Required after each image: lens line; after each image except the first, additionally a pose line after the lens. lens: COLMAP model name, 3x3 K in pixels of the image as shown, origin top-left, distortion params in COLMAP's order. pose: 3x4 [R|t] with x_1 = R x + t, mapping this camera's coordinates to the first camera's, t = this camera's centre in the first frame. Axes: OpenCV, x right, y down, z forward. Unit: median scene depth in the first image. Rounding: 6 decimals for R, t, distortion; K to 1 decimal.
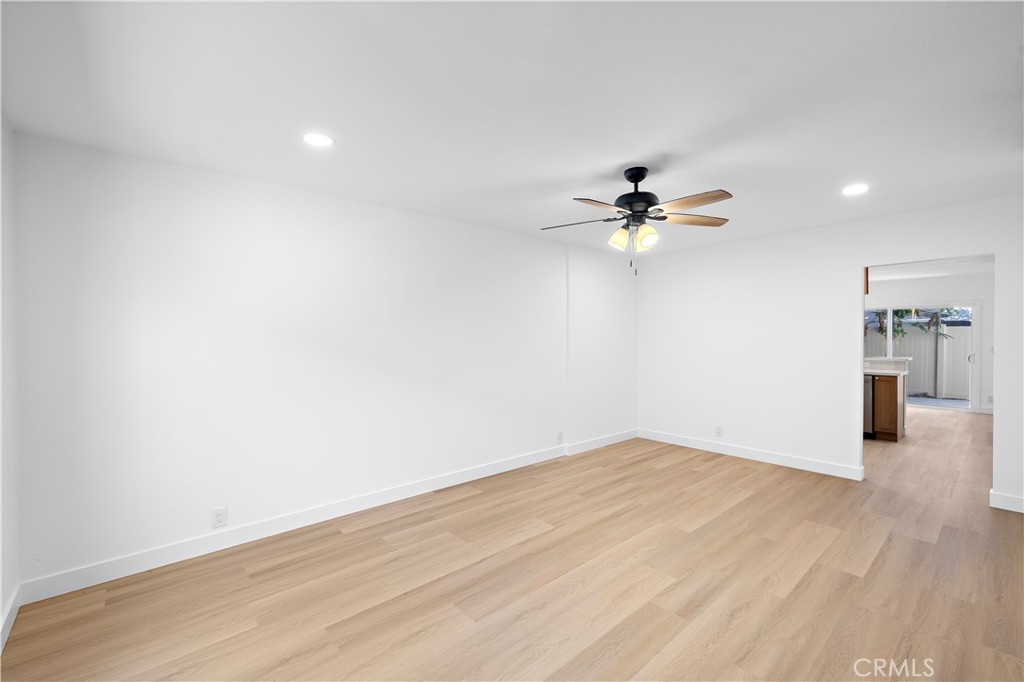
lens RADIAL K [[431.8, 0, 512.0], [0, 431.8, 341.0], [0, 0, 1]] dist [0.003195, 0.000175]
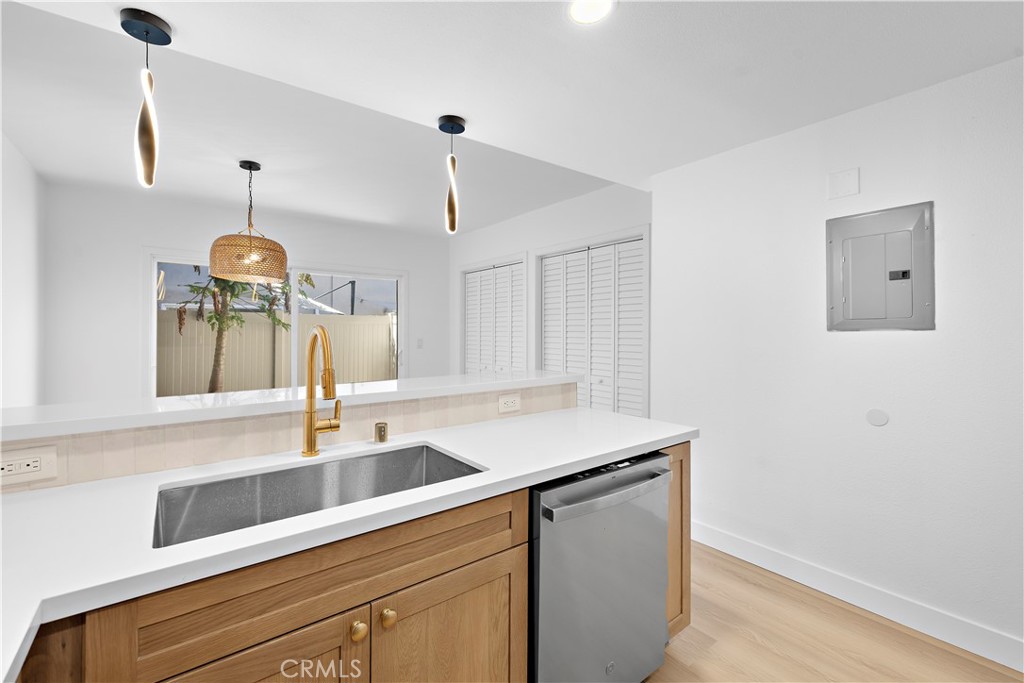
lens RADIAL K [[433.7, 0, 512.0], [0, 433.7, 334.3], [0, 0, 1]] dist [0.002027, 0.000120]
pose [[0.060875, -0.006359, 0.998125, 1.102344], [0.010906, 0.999924, 0.005706, 0.005458], [-0.998086, 0.010538, 0.060939, 2.114877]]
